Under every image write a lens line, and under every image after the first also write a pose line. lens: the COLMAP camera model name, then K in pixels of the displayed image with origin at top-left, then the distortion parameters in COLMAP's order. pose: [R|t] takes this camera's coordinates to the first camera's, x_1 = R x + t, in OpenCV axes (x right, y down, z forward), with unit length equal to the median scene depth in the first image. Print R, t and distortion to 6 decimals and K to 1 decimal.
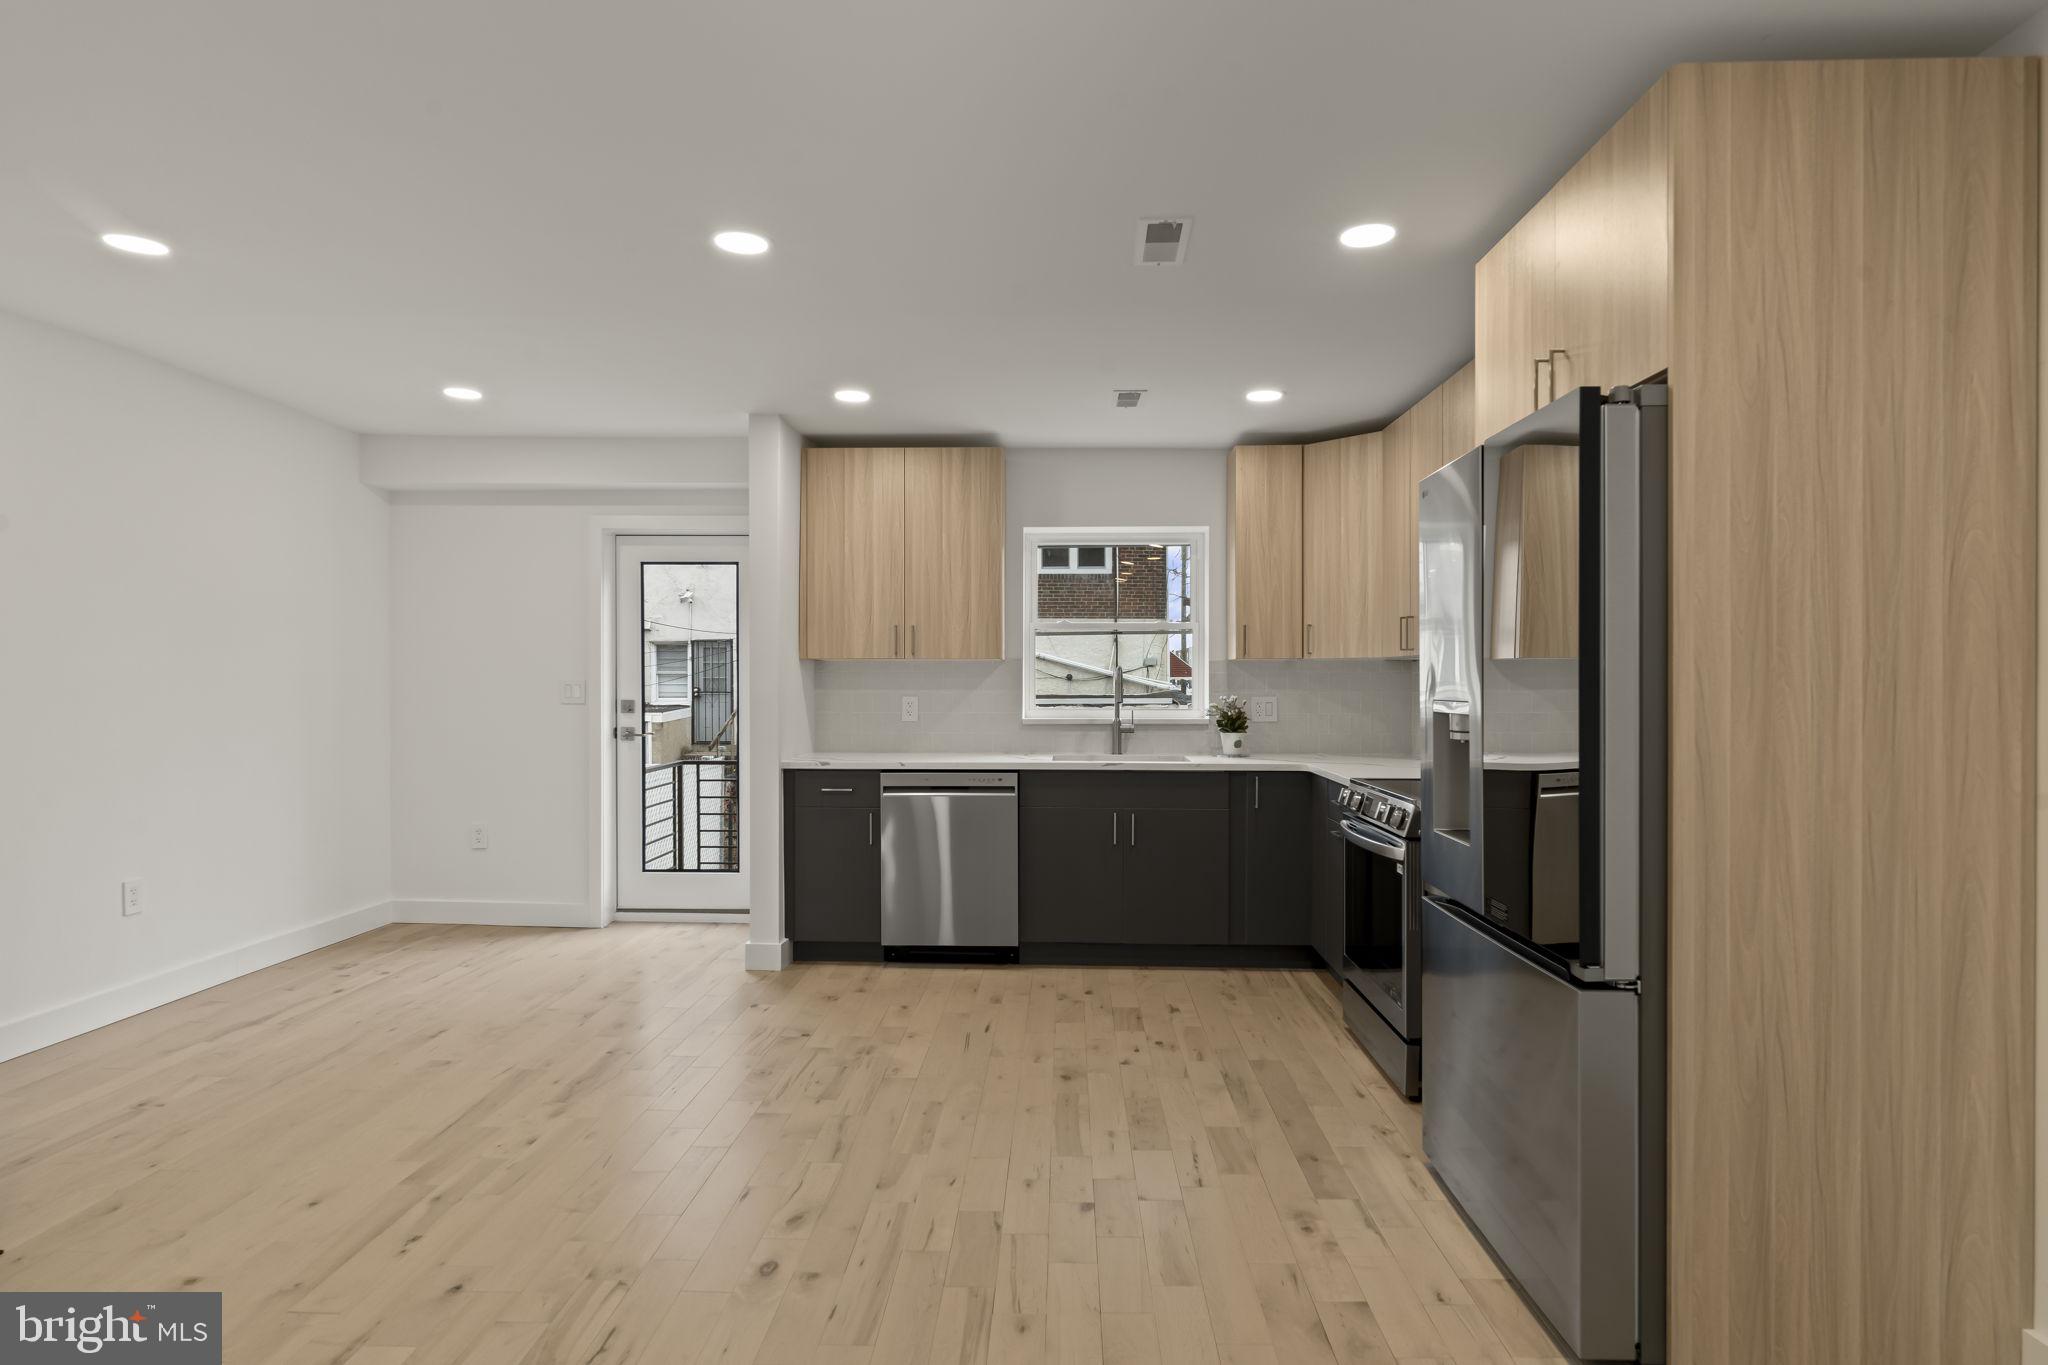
lens RADIAL K [[1131.3, 0, 1033.8], [0, 1131.3, 692.7], [0, 0, 1]] dist [-0.014924, 0.002762]
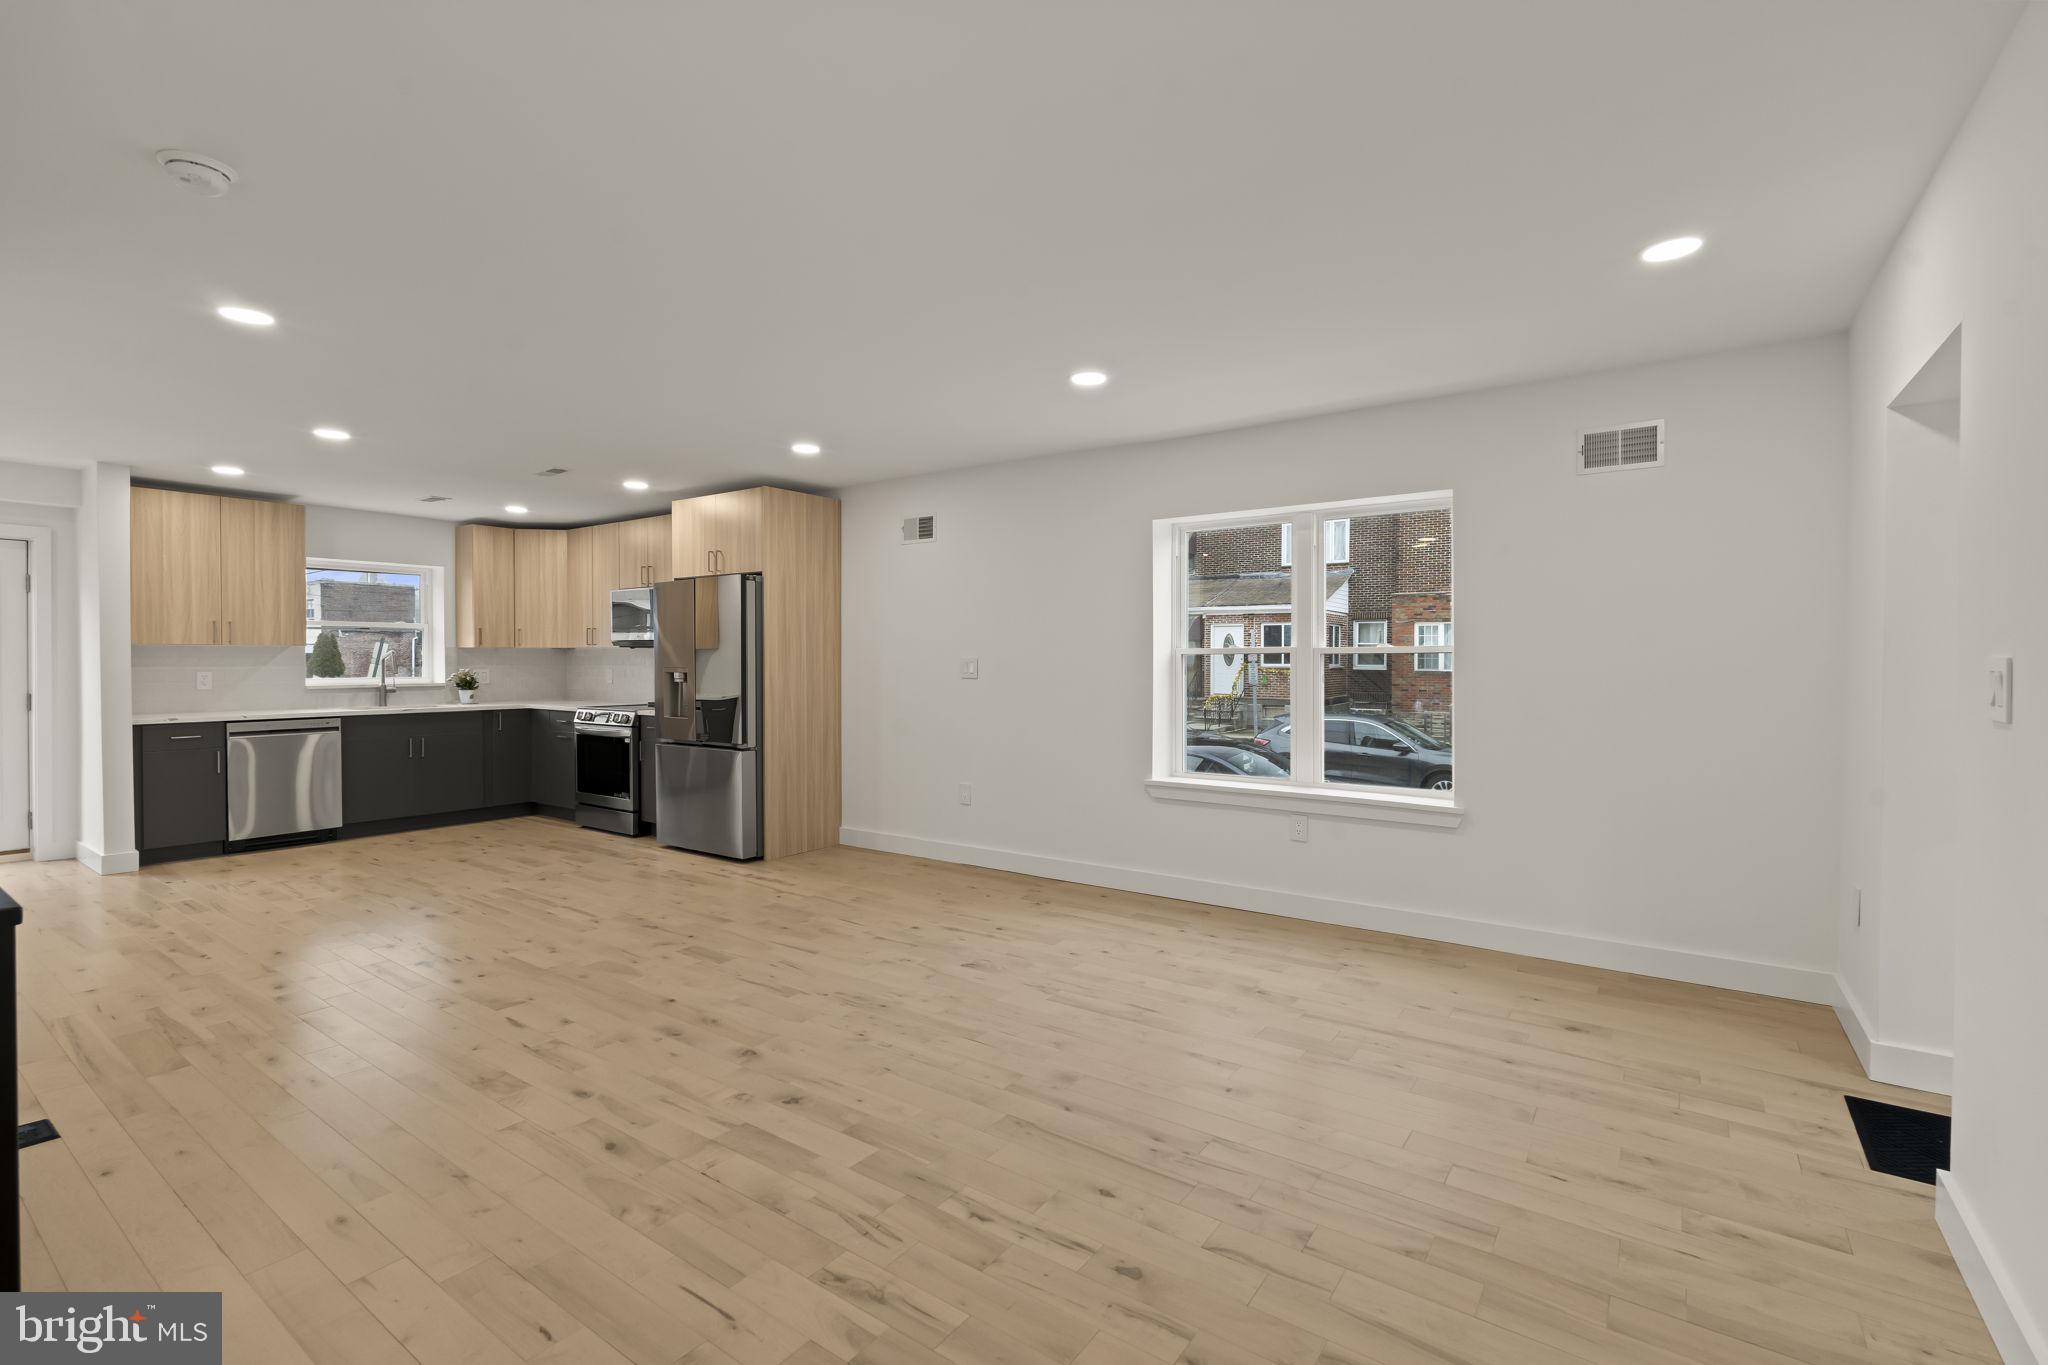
lens RADIAL K [[920.7, 0, 1029.6], [0, 920.7, 675.5], [0, 0, 1]] dist [-0.001643, -0.000031]
pose [[0.559686, -0.015052, 0.828568, -0.513779], [0.008588, 0.999887, 0.012363, 0.003461], [-0.828660, 0.000196, 0.559752, -0.493599]]
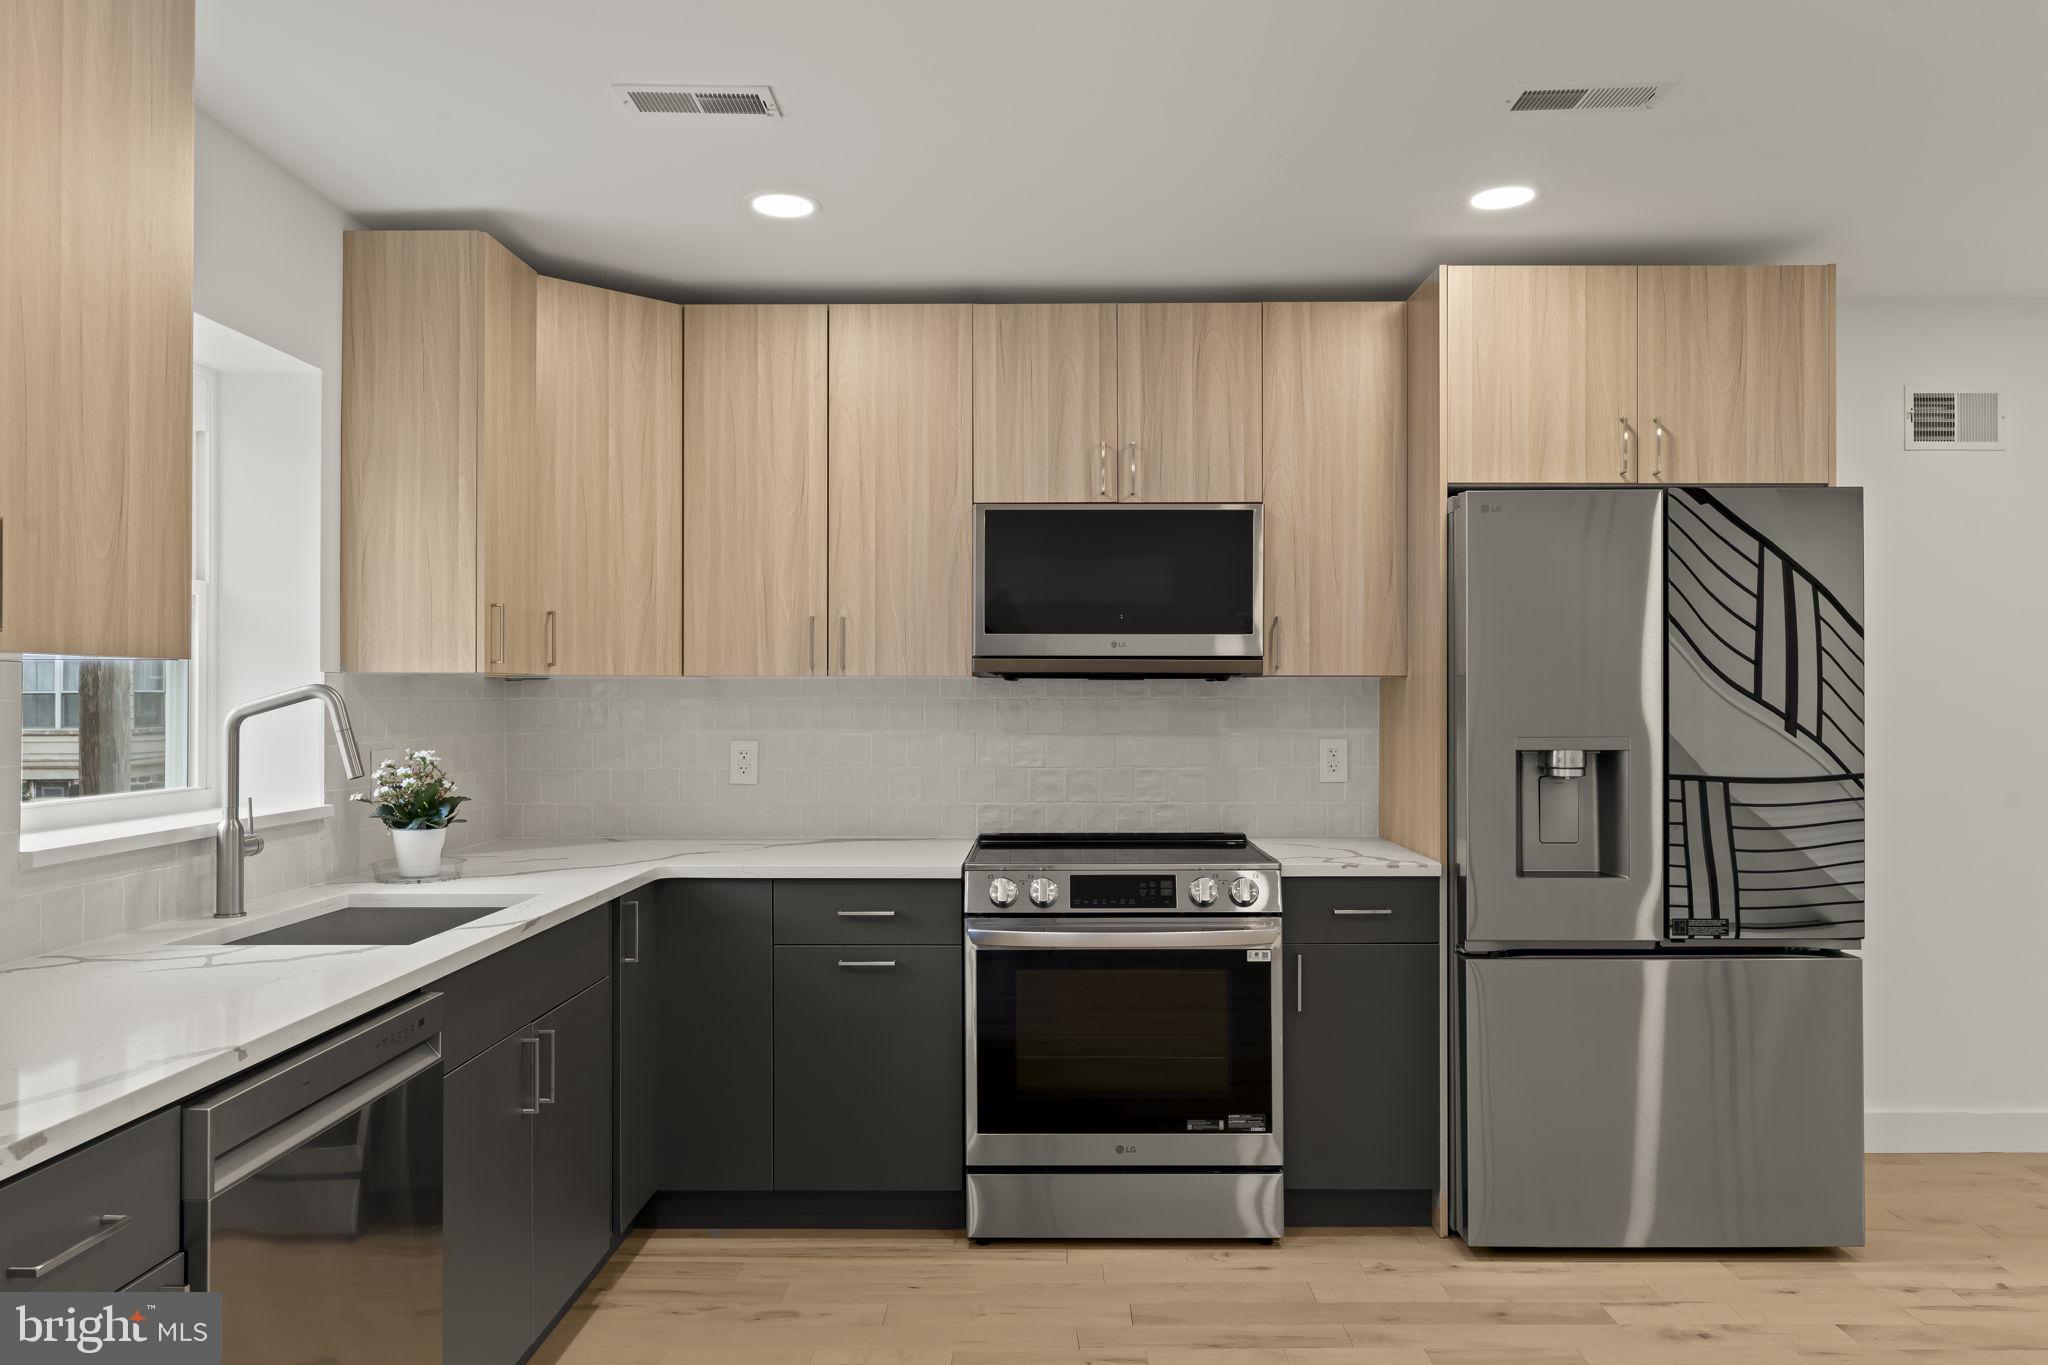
lens RADIAL K [[1431.3, 0, 1013.4], [0, 1431.3, 699.8], [0, 0, 1]] dist [-0.001094, 0.001315]
pose [[-0.027933, -0.001871, 0.999608, -0.435656], [0.013132, 0.999911, 0.002239, -0.016572], [-0.999524, 0.013189, -0.027906, 0.789692]]
